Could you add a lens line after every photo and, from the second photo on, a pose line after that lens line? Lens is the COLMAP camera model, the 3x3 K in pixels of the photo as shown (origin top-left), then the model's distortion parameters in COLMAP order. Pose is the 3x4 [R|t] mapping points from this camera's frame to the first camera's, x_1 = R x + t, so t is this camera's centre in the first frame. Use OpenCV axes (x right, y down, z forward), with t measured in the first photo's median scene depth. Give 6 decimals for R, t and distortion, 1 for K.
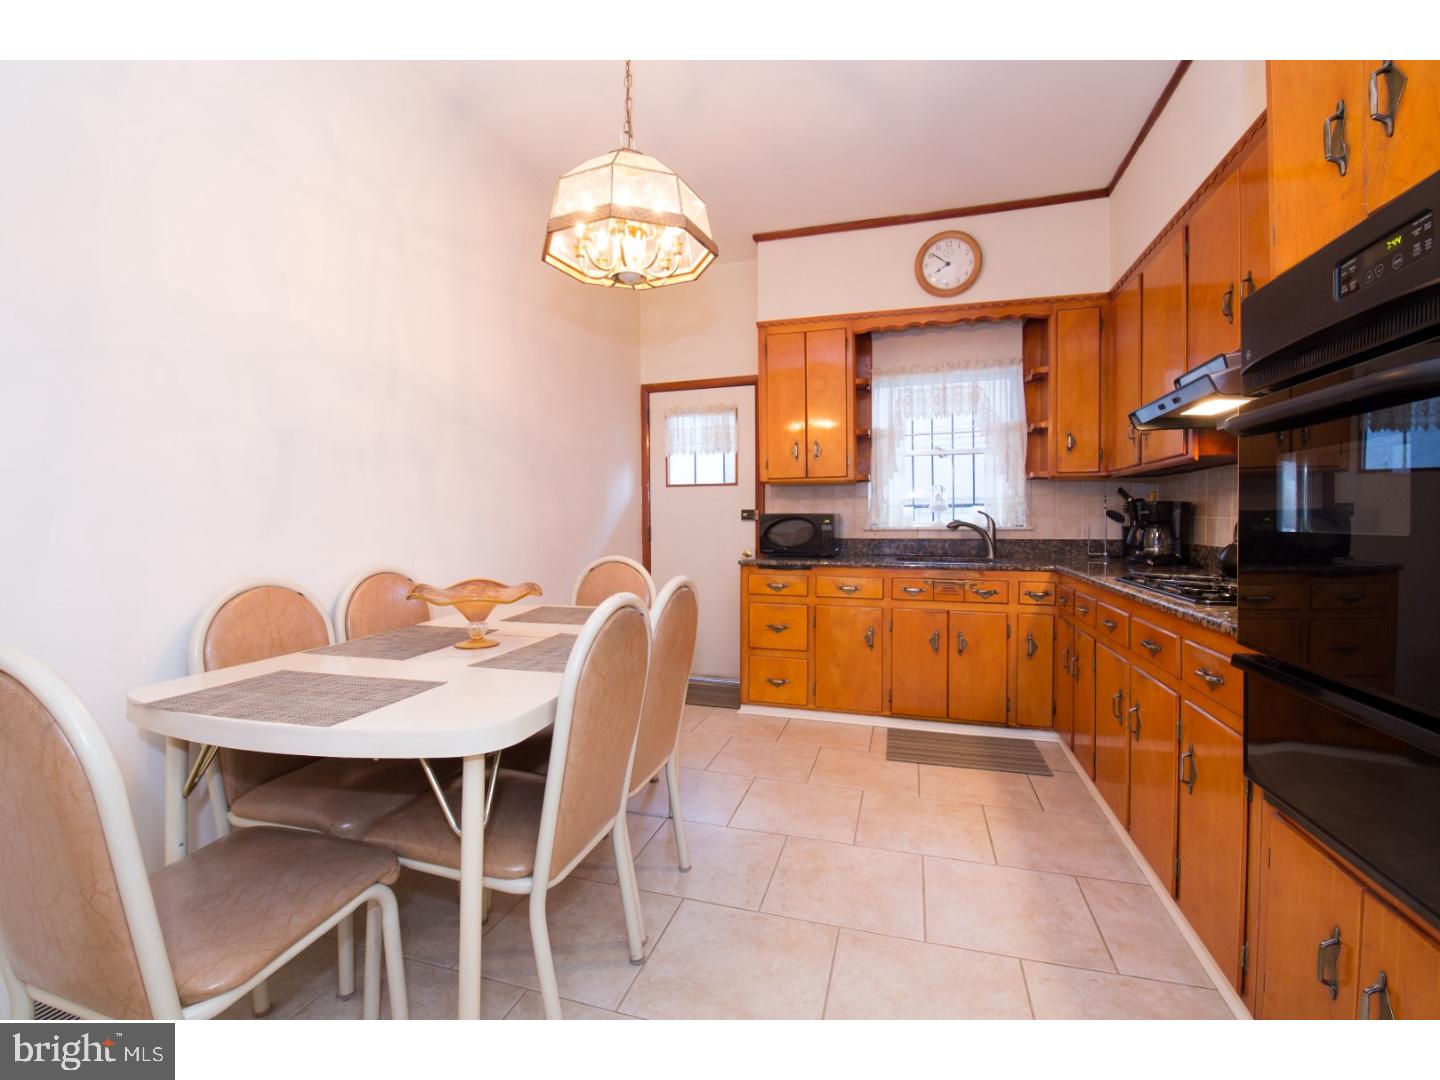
lens RADIAL K [[631.6, 0, 713.7], [0, 631.6, 528.7], [0, 0, 1]] dist [-0.000099, -0.010979]
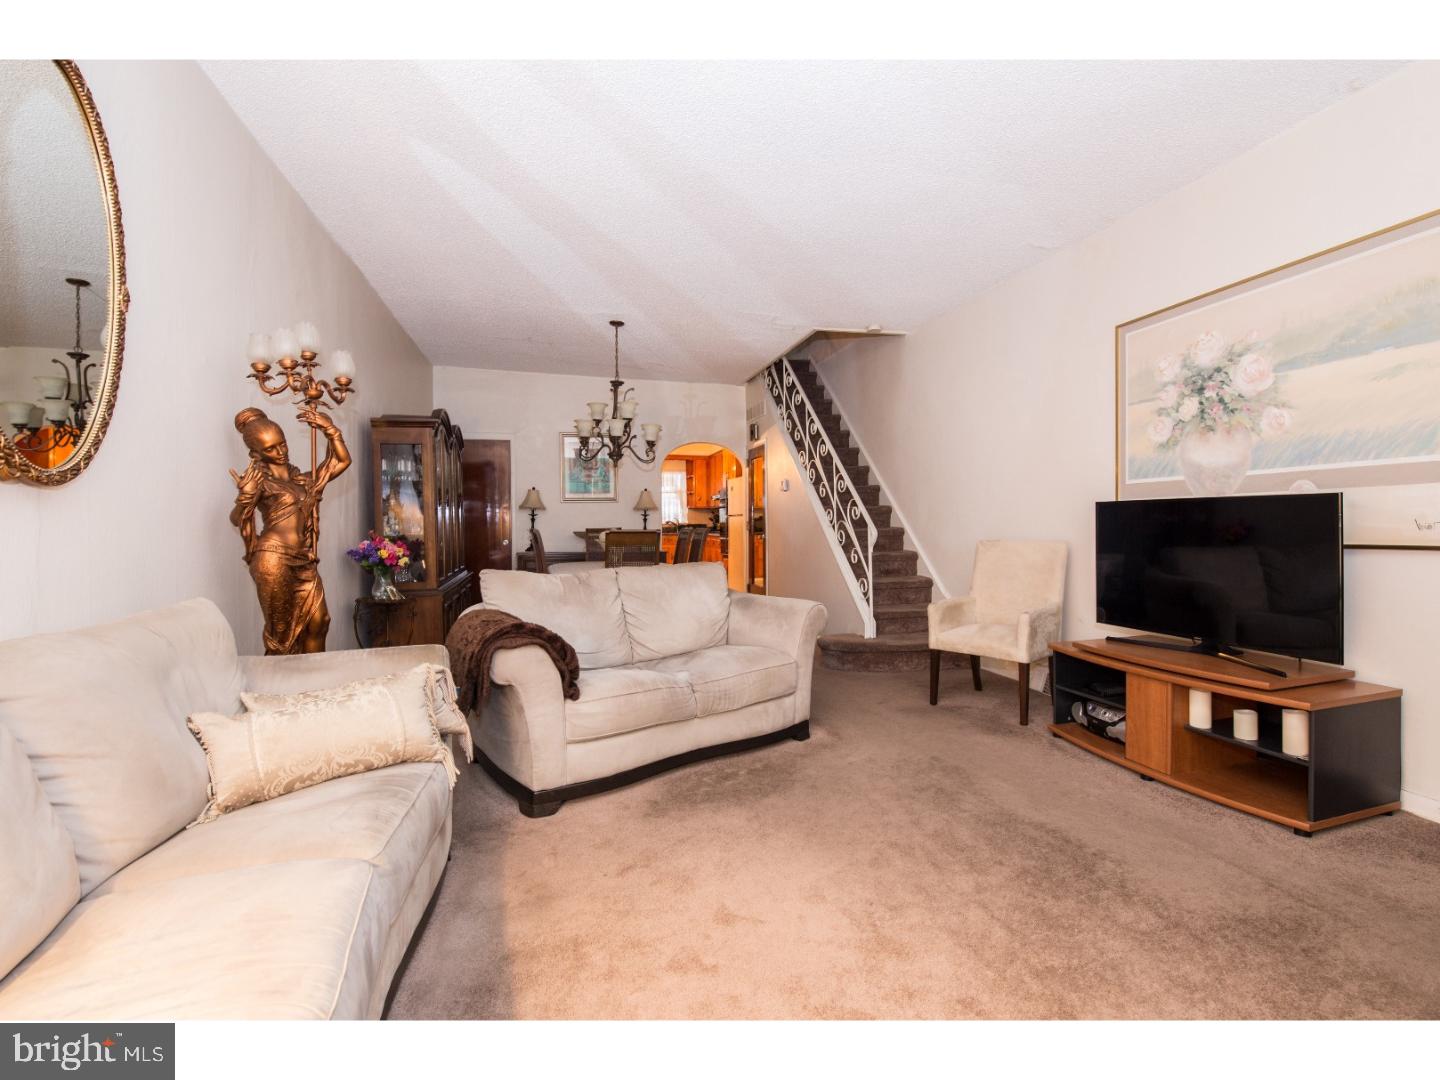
lens RADIAL K [[656.8, 0, 734.5], [0, 656.8, 520.5], [0, 0, 1]] dist [-0.000641, 0.000119]
pose [[0.843579, -0.002897, 0.536997, -1.171714], [0.013551, 0.999782, -0.015895, 0.043291], [-0.536834, 0.020686, 0.843434, -2.077876]]
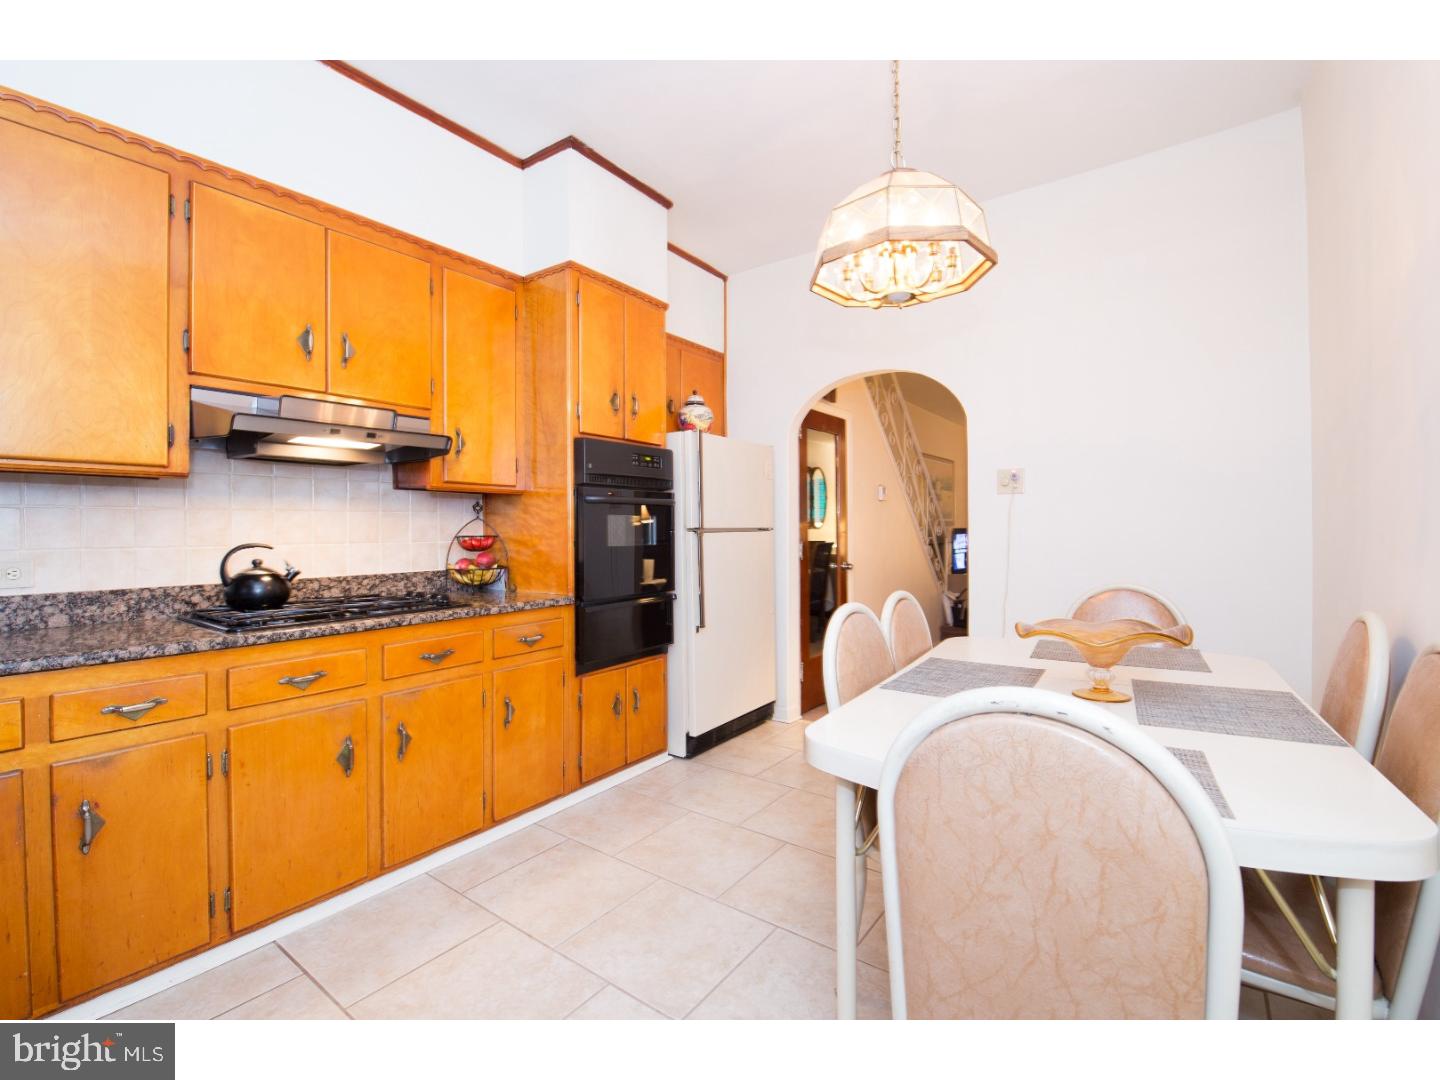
lens RADIAL K [[623.4, 0, 715.5], [0, 623.4, 528.7], [0, 0, 1]] dist [-0.002200, -0.009206]
pose [[-0.945287, 0.012262, 0.326008, -0.087810], [0.016770, 0.999799, 0.011020, -0.027108], [-0.325808, 0.015884, -0.945303, 1.014474]]
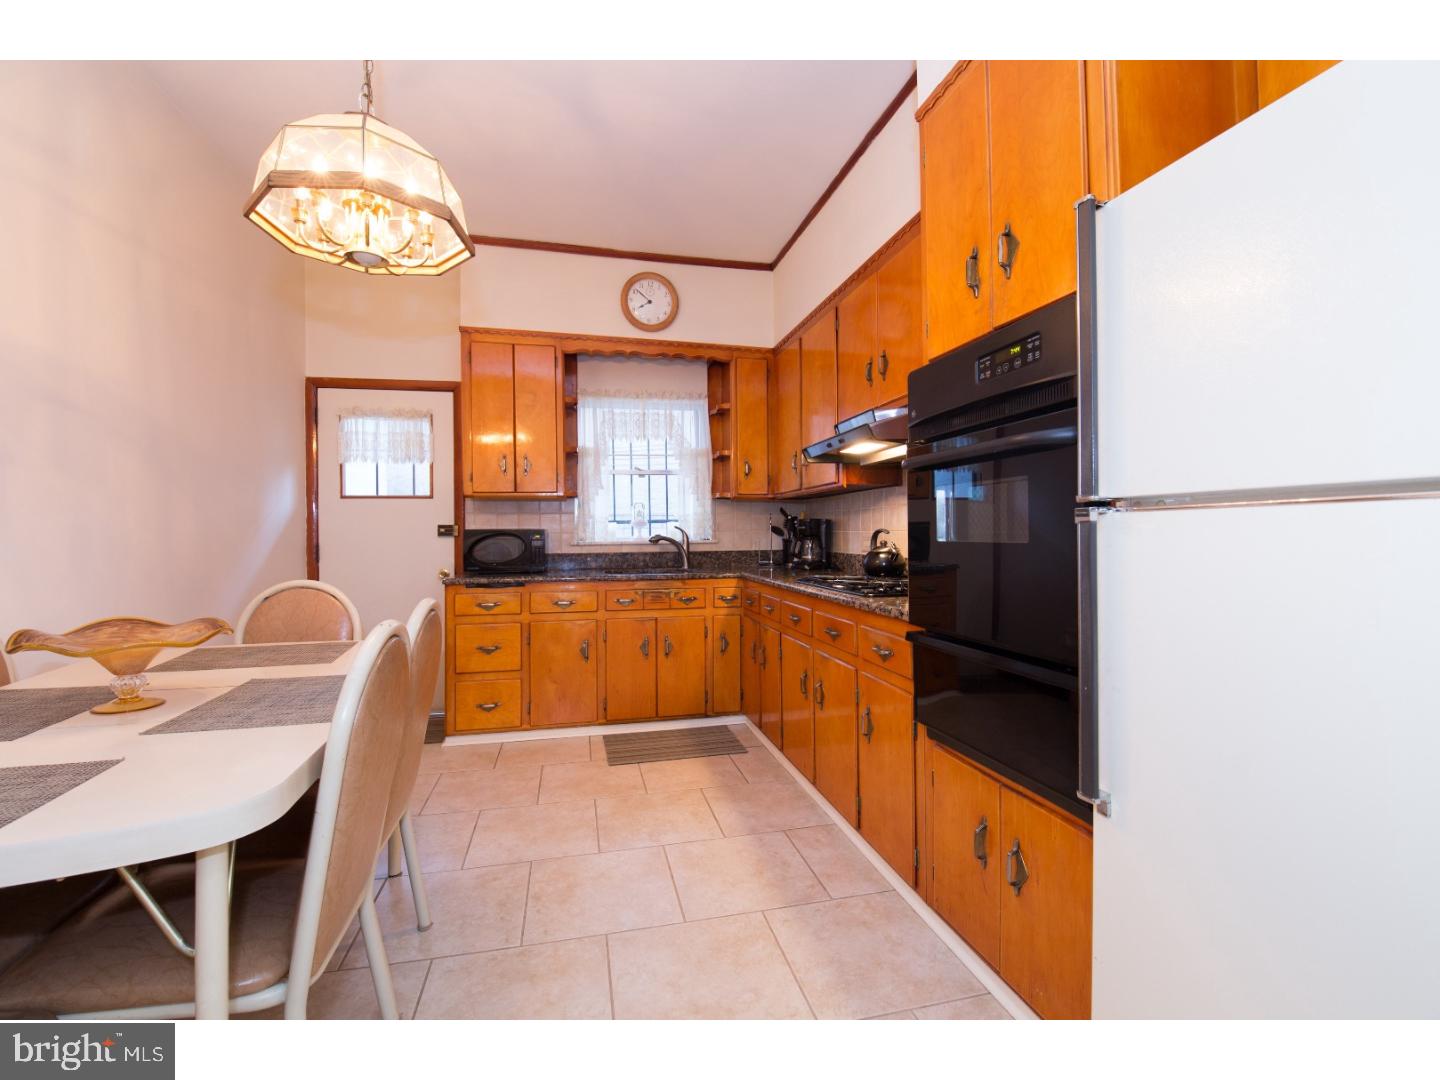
lens RADIAL K [[623.4, 0, 715.5], [0, 623.4, 528.7], [0, 0, 1]] dist [-0.002200, -0.009206]
pose [[0.865992, -0.001102, 0.500056, -0.074362], [0.013258, 0.999697, -0.020756, -0.000372], [-0.499882, 0.024604, 0.865744, 0.012531]]
